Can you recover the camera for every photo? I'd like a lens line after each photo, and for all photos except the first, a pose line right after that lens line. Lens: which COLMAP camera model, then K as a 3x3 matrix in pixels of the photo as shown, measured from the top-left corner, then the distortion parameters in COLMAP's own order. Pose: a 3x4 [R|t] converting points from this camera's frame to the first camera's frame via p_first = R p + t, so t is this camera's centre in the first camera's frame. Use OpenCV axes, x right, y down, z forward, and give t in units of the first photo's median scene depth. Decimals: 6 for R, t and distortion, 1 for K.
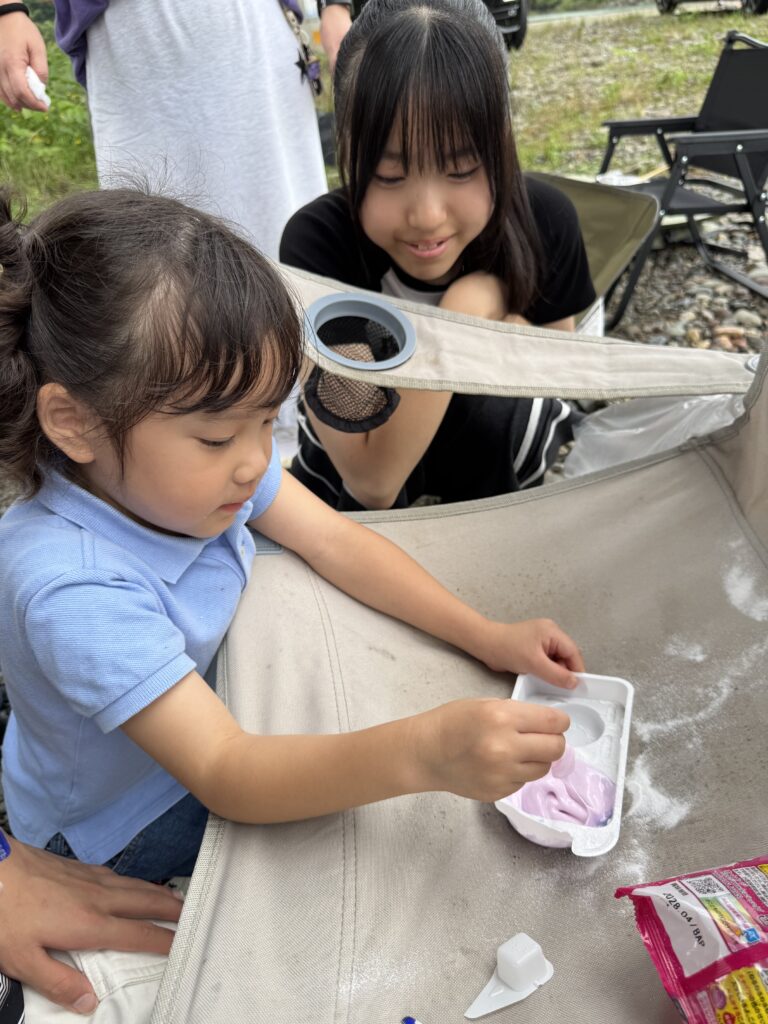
lens RADIAL K [[750.0, 0, 384.0], [0, 750.0, 512.0], [0, 0, 1]] dist [0.005472, -0.074341]
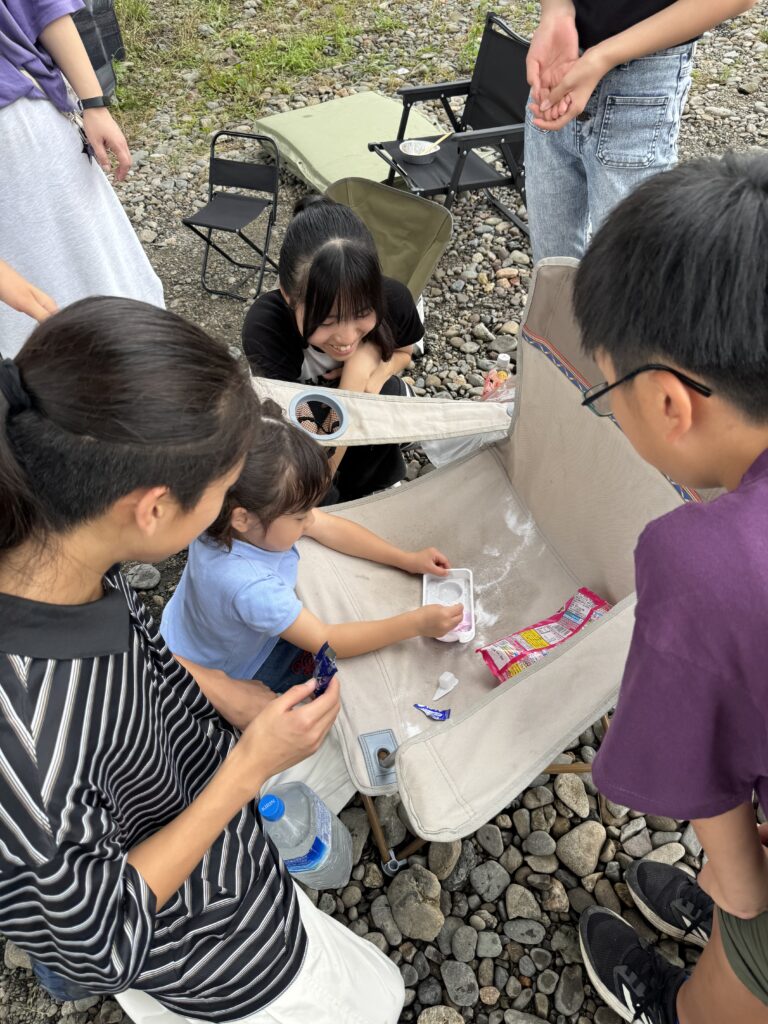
lens RADIAL K [[750.0, 0, 384.0], [0, 750.0, 512.0], [0, 0, 1]] dist [0.005472, -0.074341]
pose [[0.963295, -0.171508, 0.206514, -0.369447], [0.123612, 0.966278, 0.225892, -0.489749], [-0.238292, -0.192073, 0.952011, -1.086704]]
